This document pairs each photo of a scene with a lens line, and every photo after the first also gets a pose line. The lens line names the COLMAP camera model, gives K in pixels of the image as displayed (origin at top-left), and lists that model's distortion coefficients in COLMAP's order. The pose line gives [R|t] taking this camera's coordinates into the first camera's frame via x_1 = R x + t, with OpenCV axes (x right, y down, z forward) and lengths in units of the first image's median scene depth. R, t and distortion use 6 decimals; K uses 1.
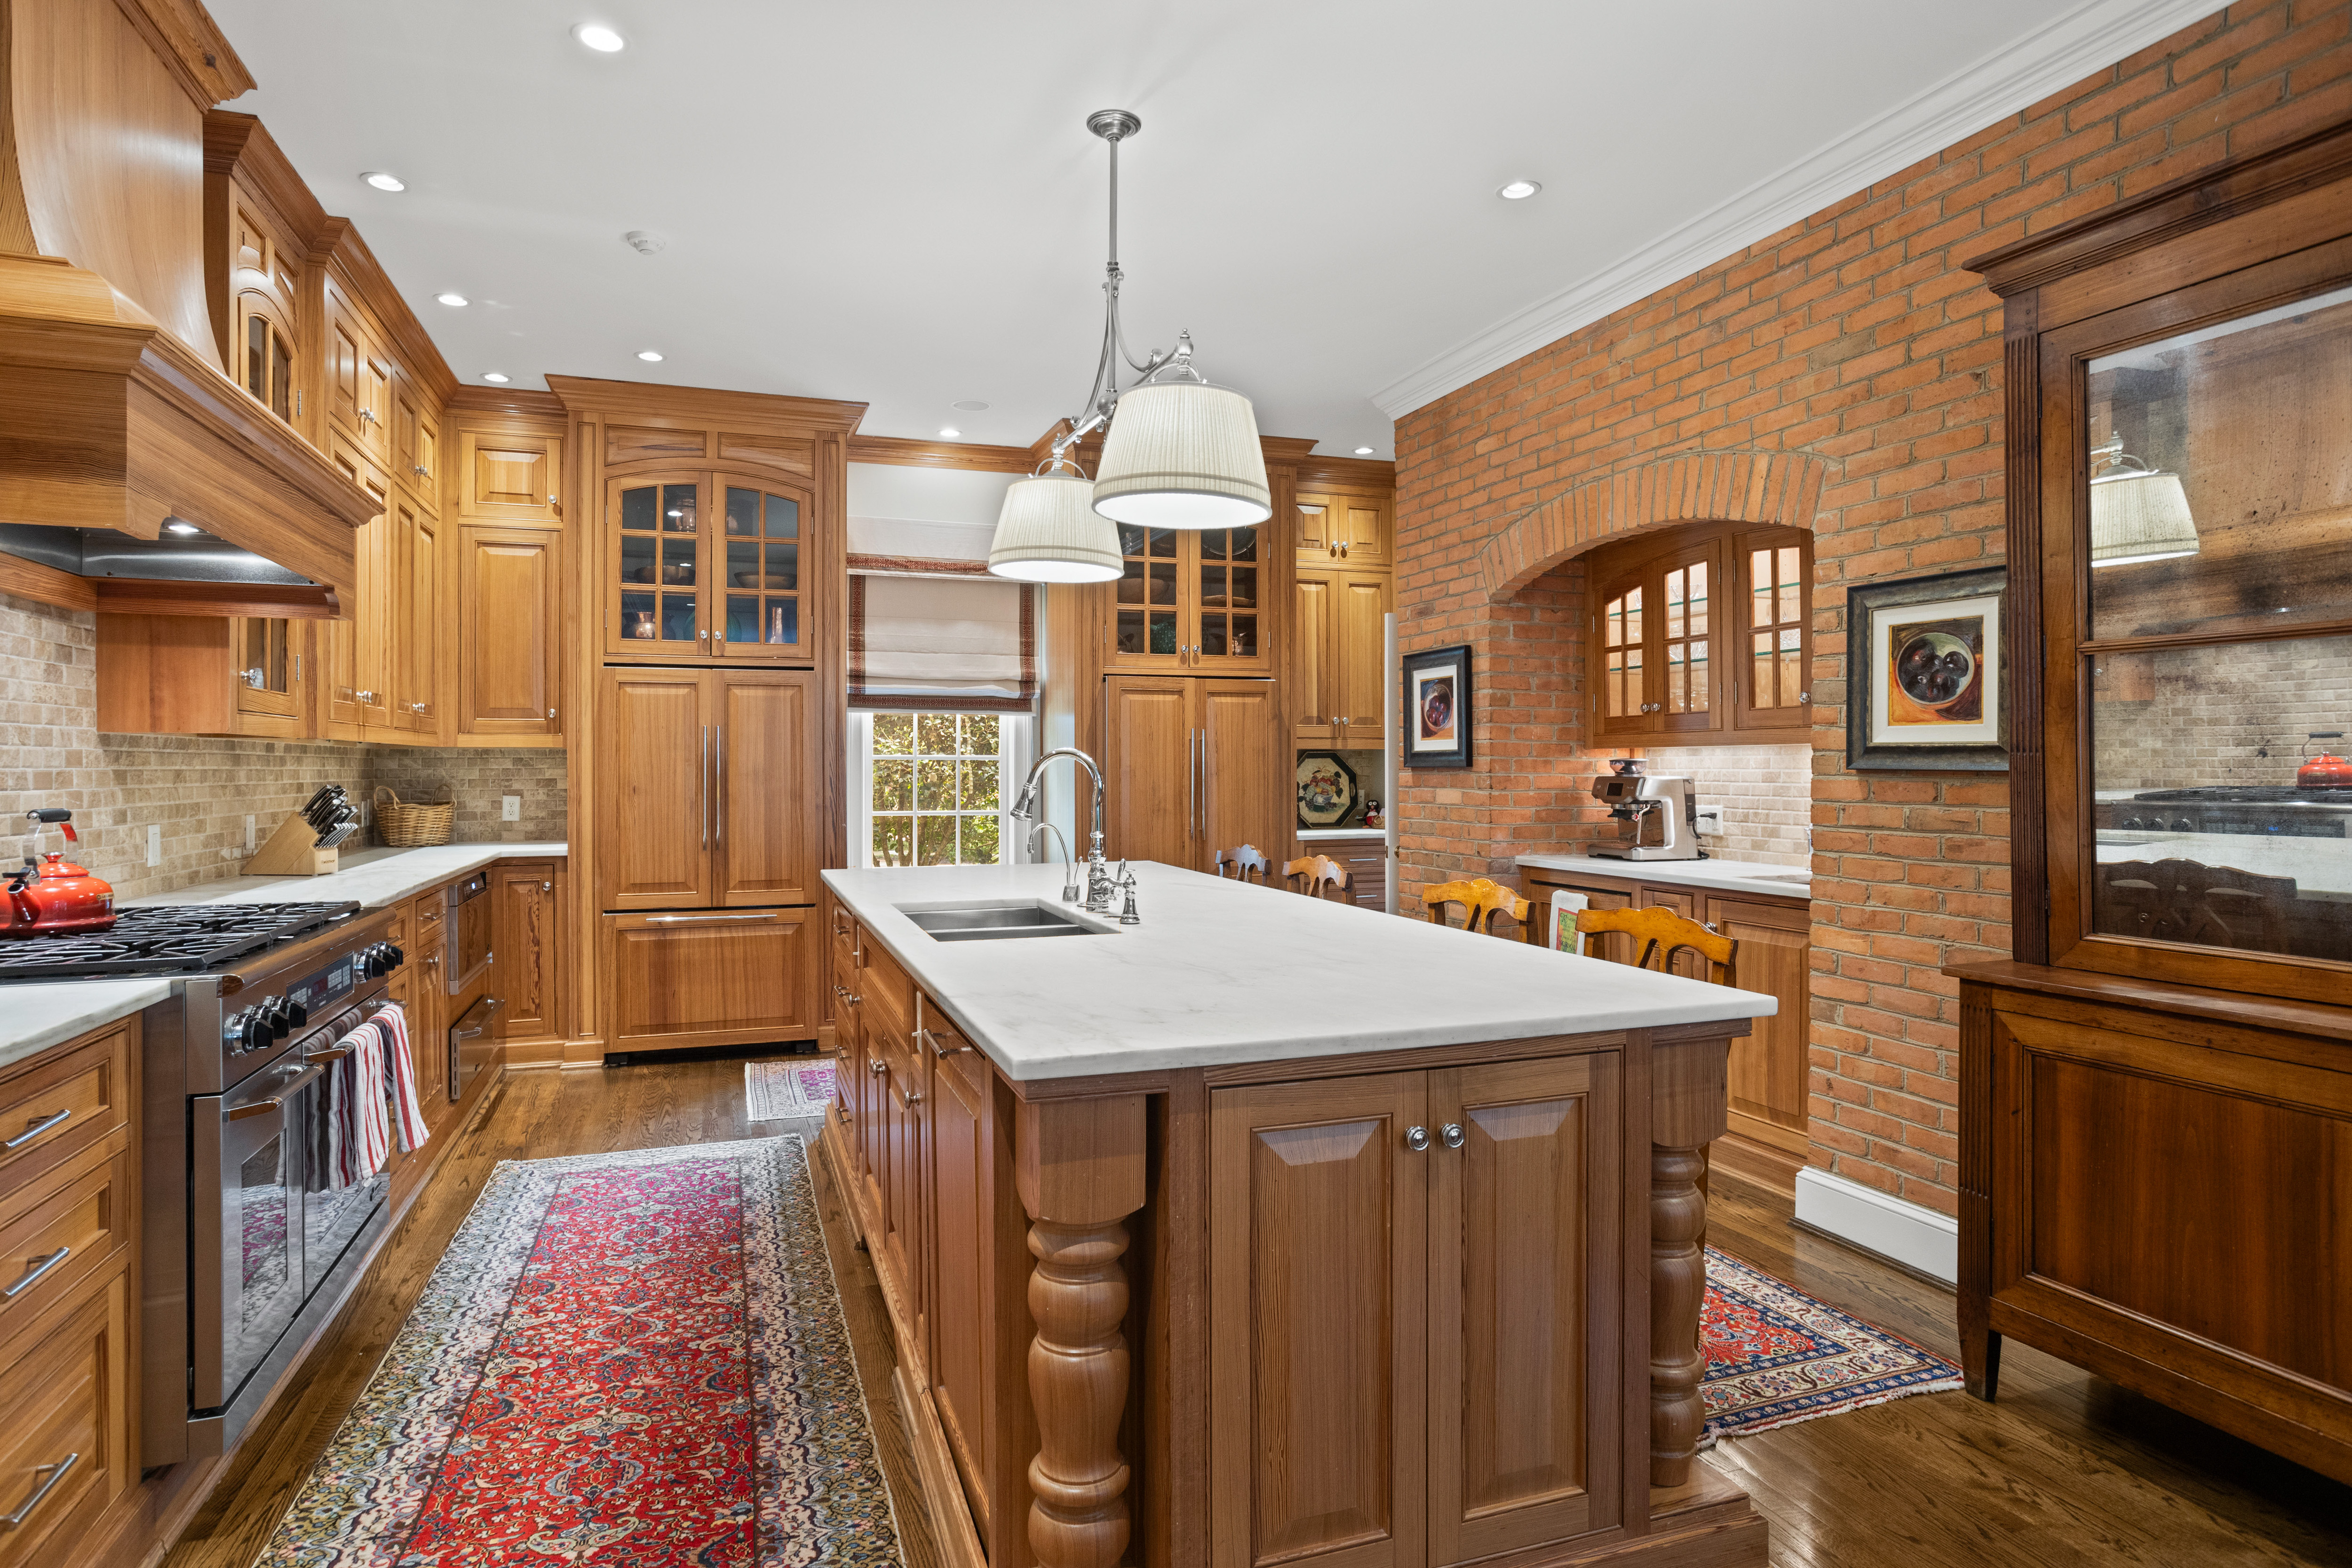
lens RADIAL K [[1244.9, 0, 1163.3], [0, 1244.9, 775.4], [0, 0, 1]] dist [-0.026064, 0.003807]
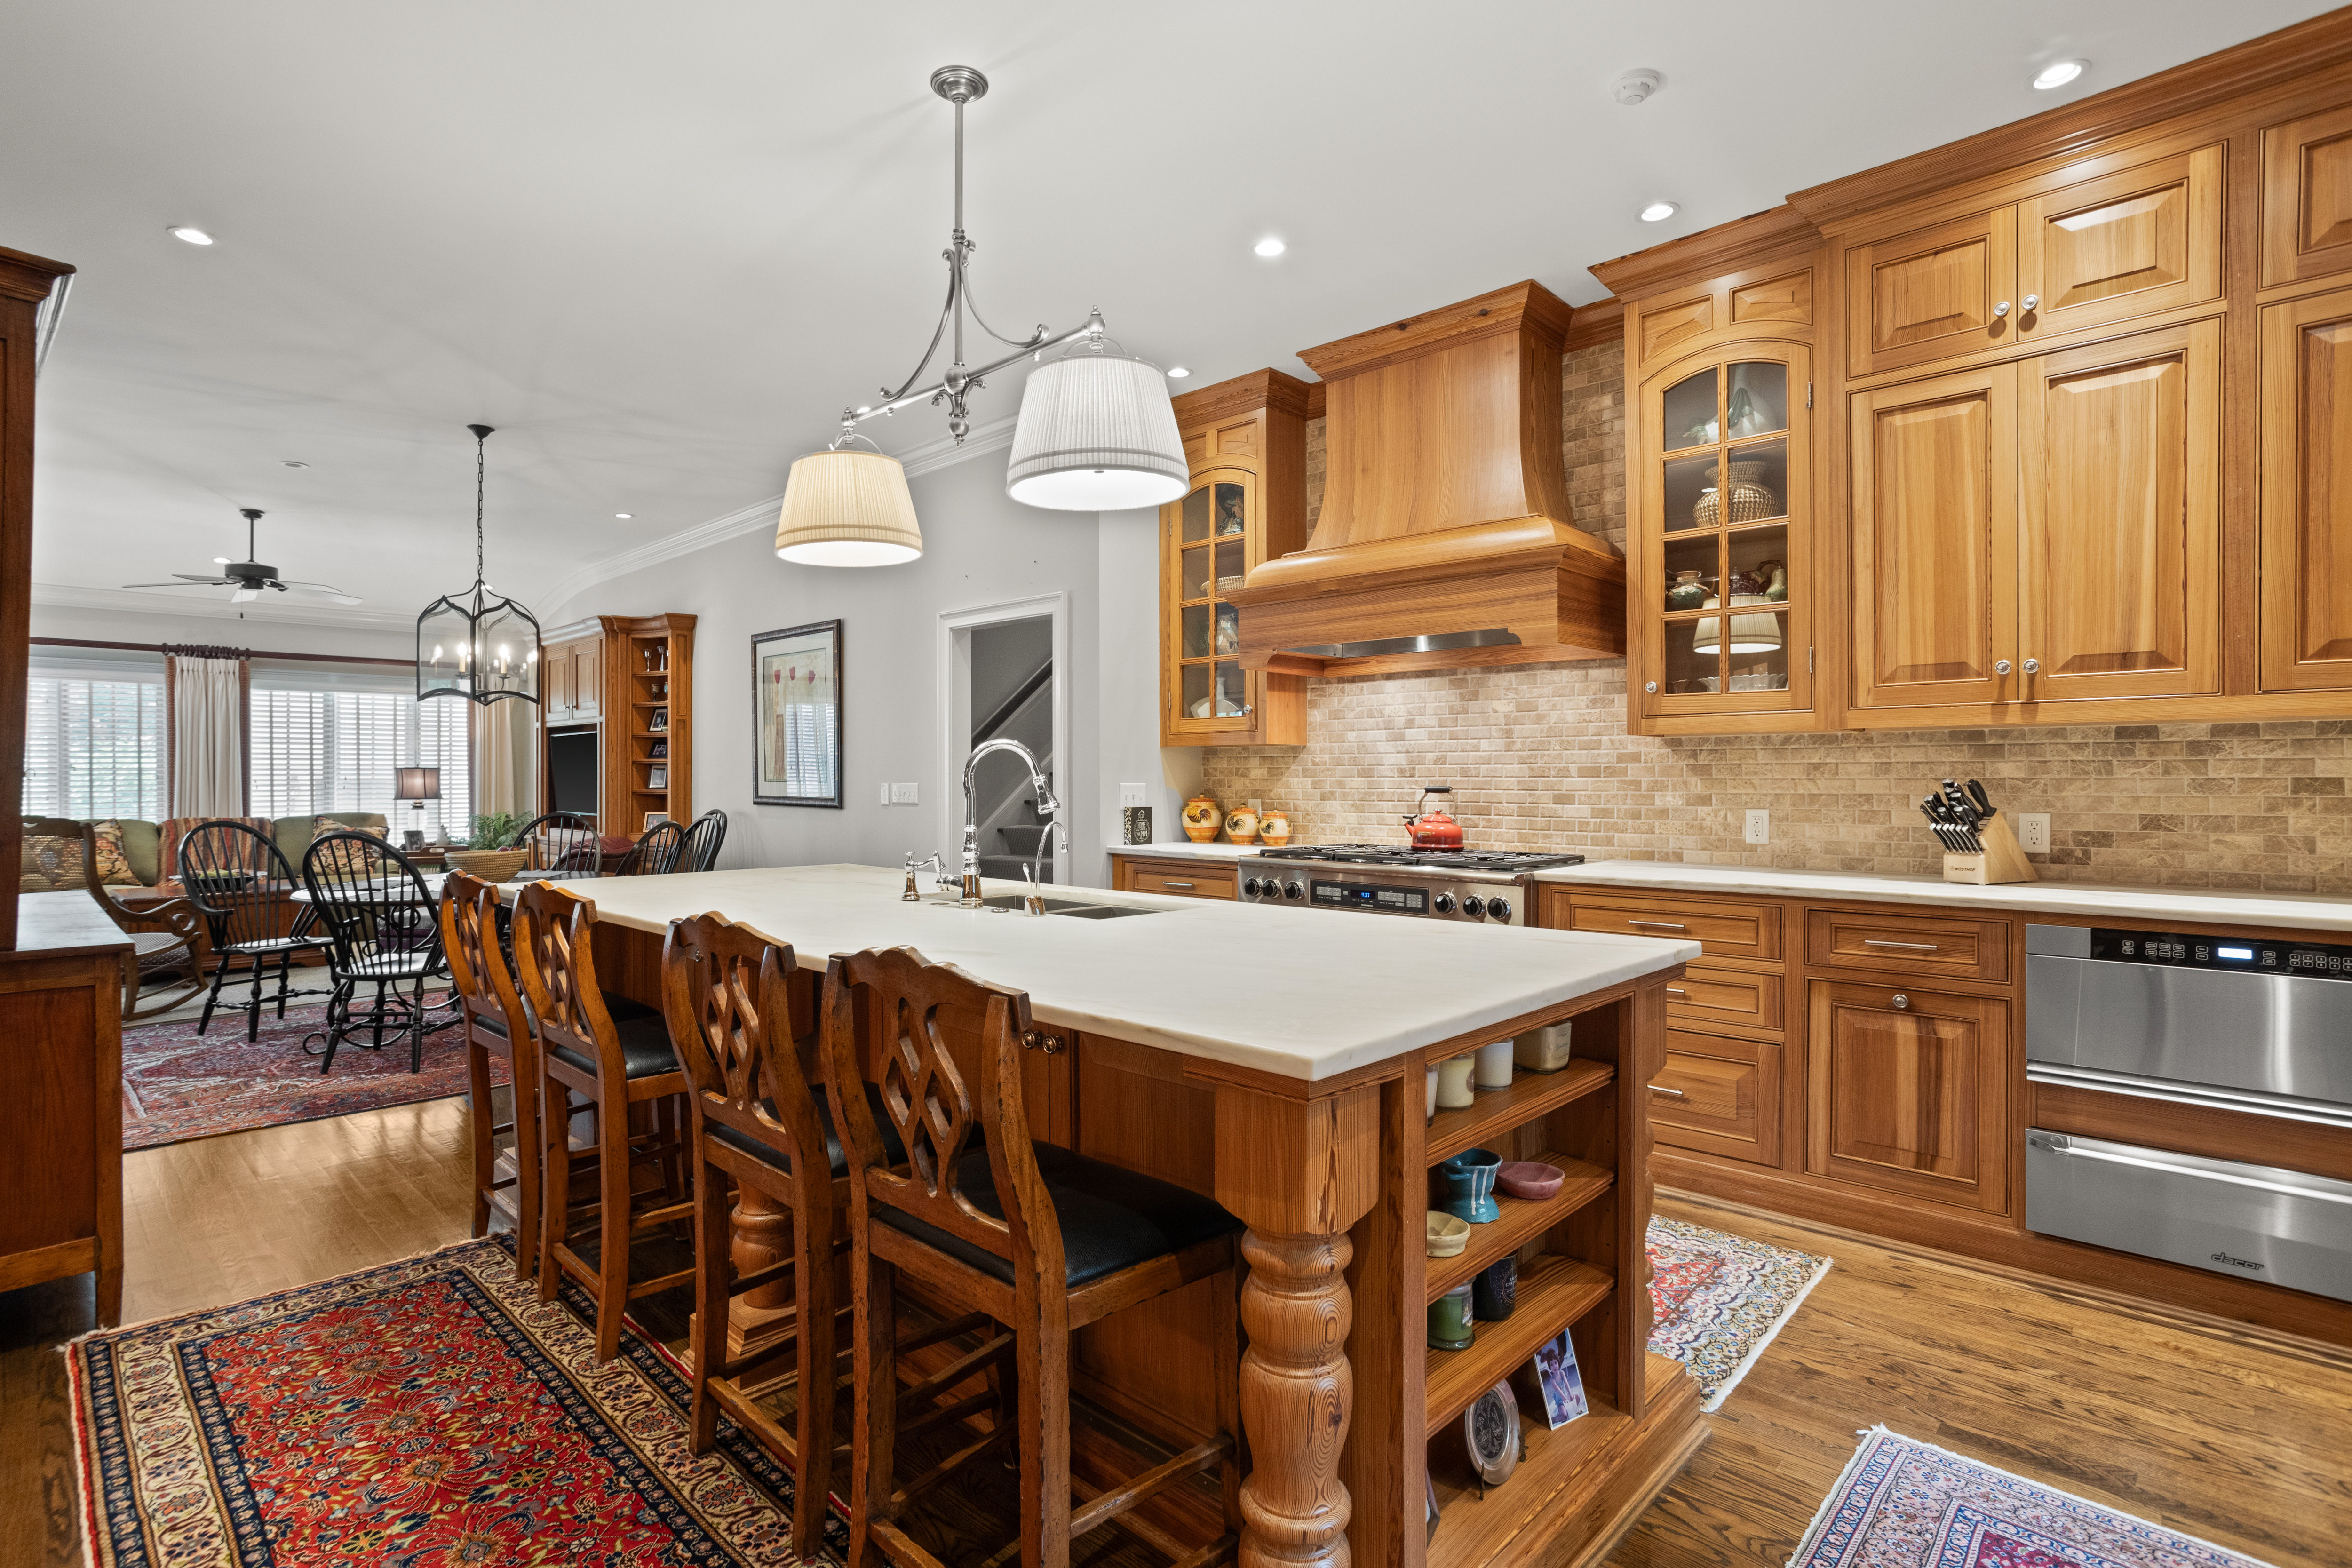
lens RADIAL K [[1137.0, 0, 1177.1], [0, 1137.0, 781.9], [0, 0, 1]] dist [-0.018258, 0.004214]
pose [[-0.891784, 0.002522, -0.452455, 0.129251], [-0.001402, 0.999964, 0.008337, 0.003567], [0.452460, 0.008069, -0.891748, 1.197825]]
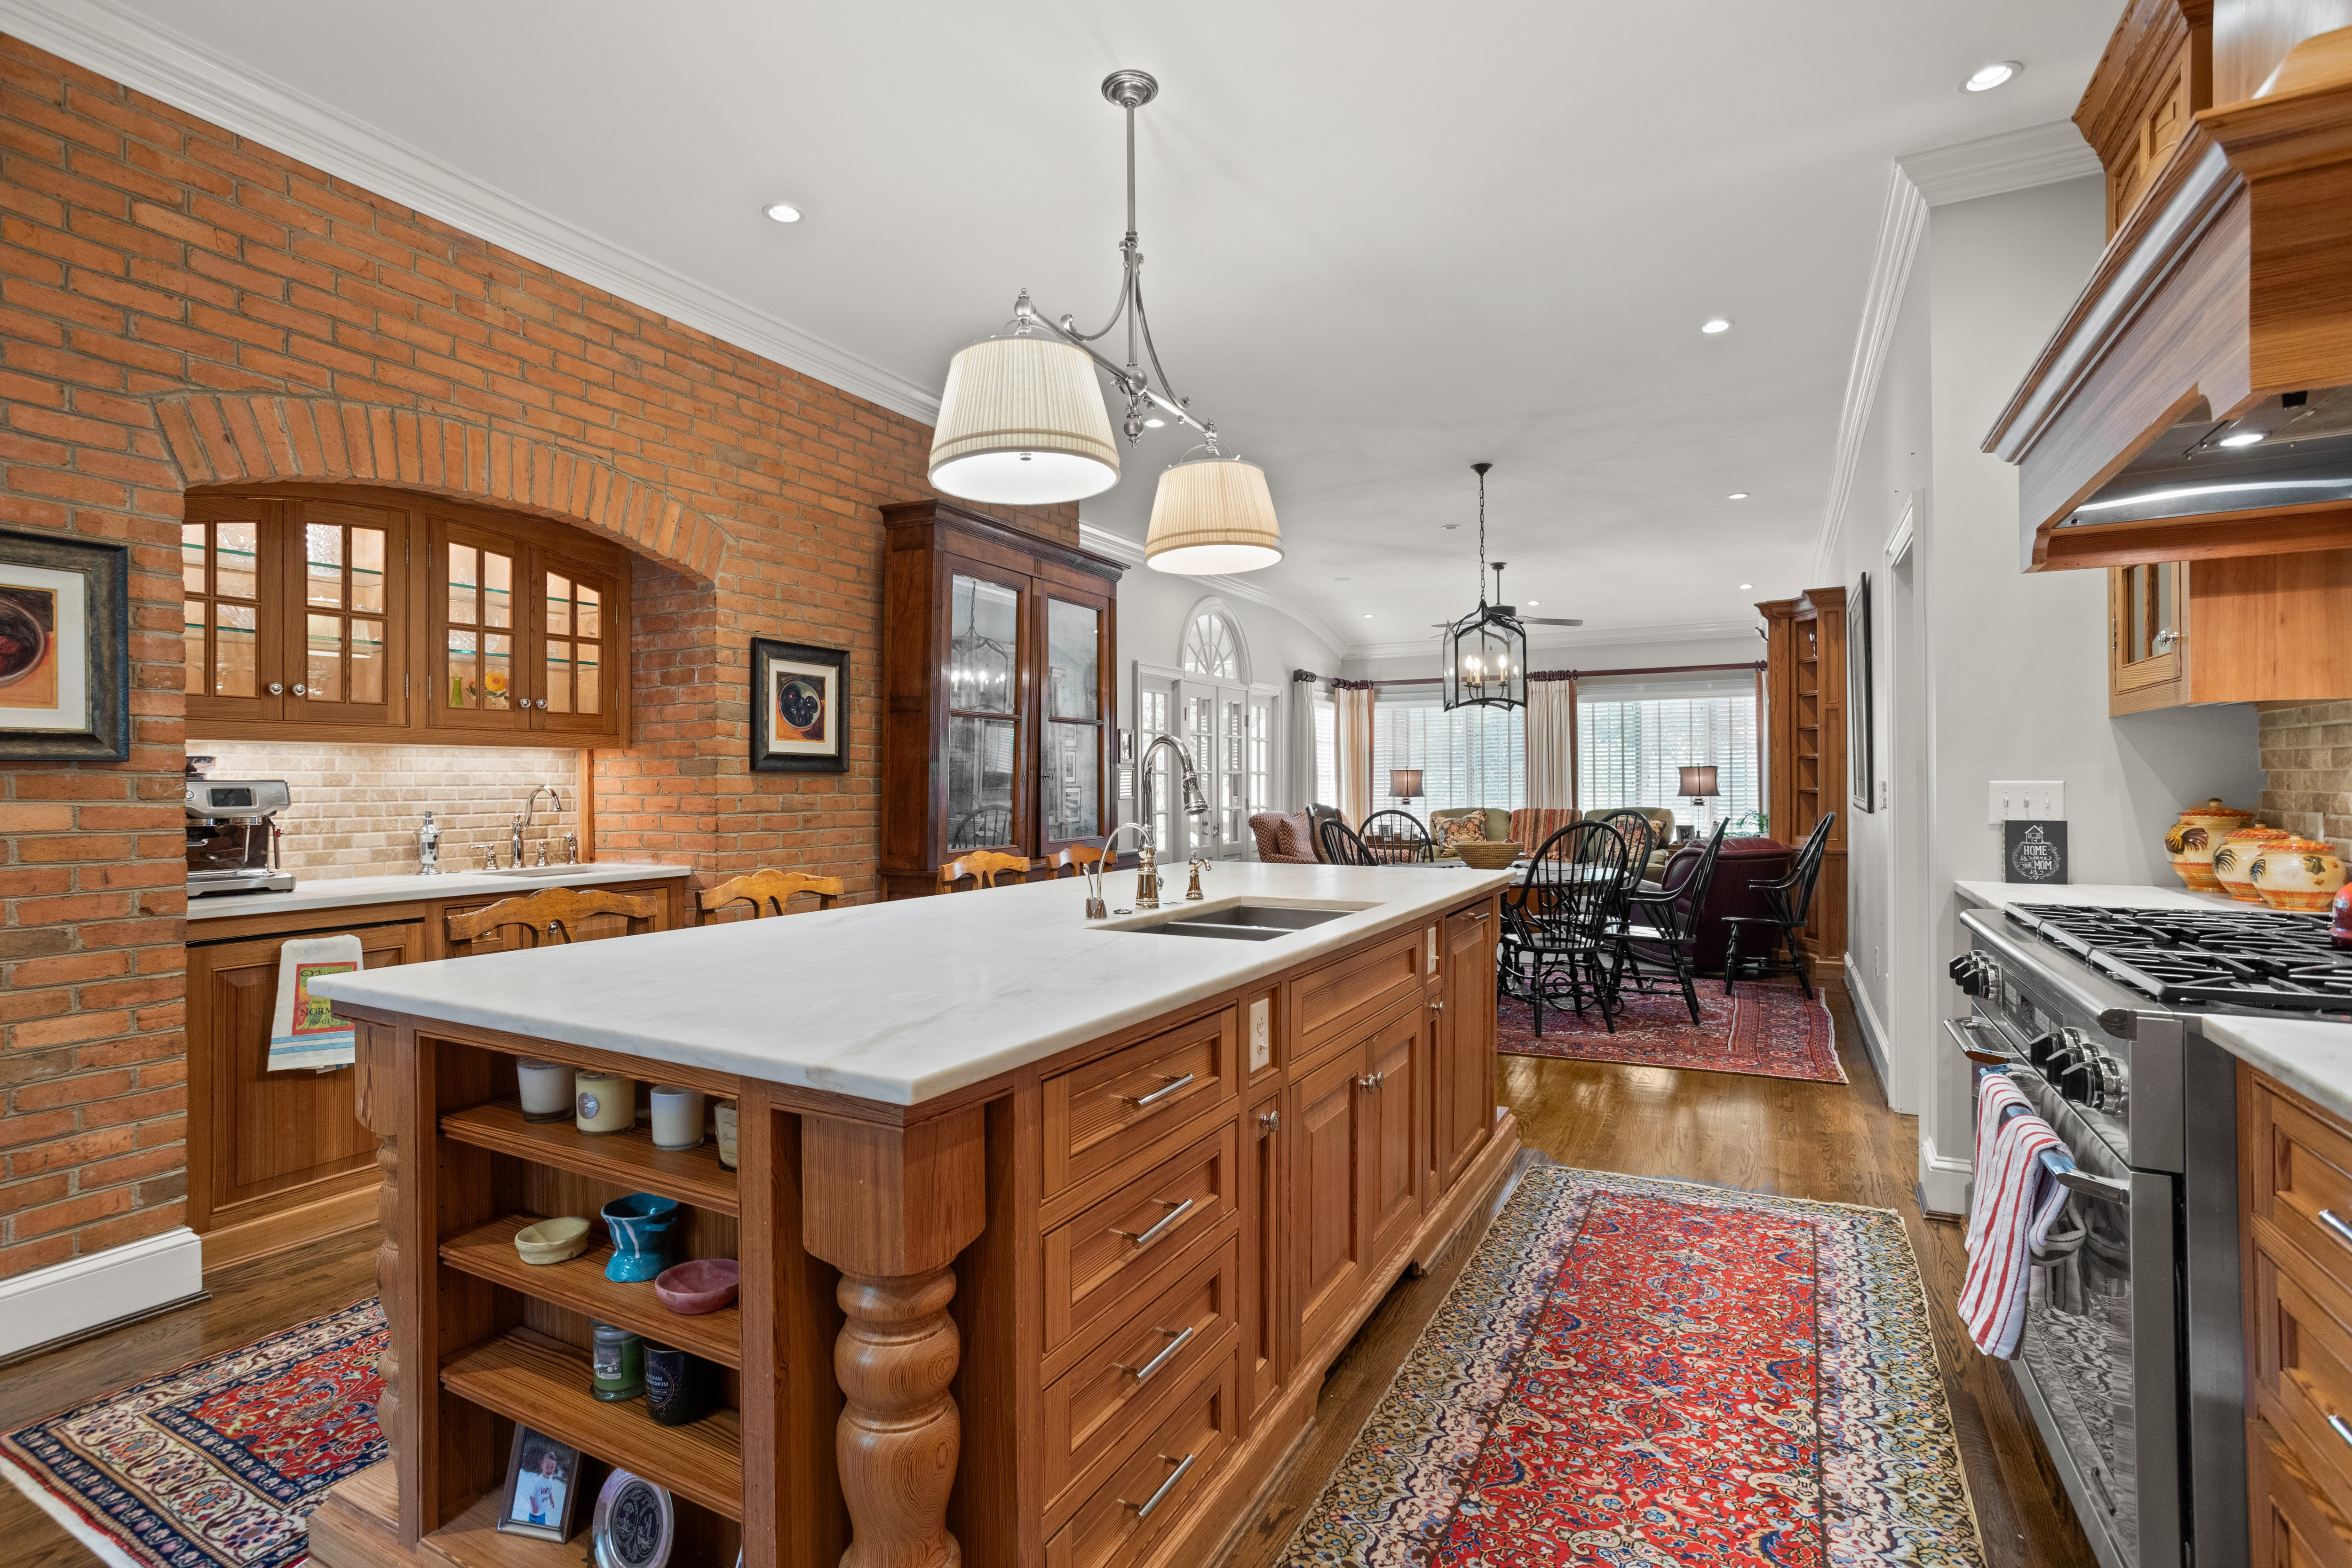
lens RADIAL K [[1137.0, 0, 1126.6], [0, 1137.0, 786.0], [0, 0, 1]] dist [-0.018258, 0.004214]
pose [[-0.649295, 0.003224, 0.760529, -0.454389], [0.012517, 0.999901, 0.006447, 0.006649], [-0.760433, 0.013706, -0.649271, 1.017158]]
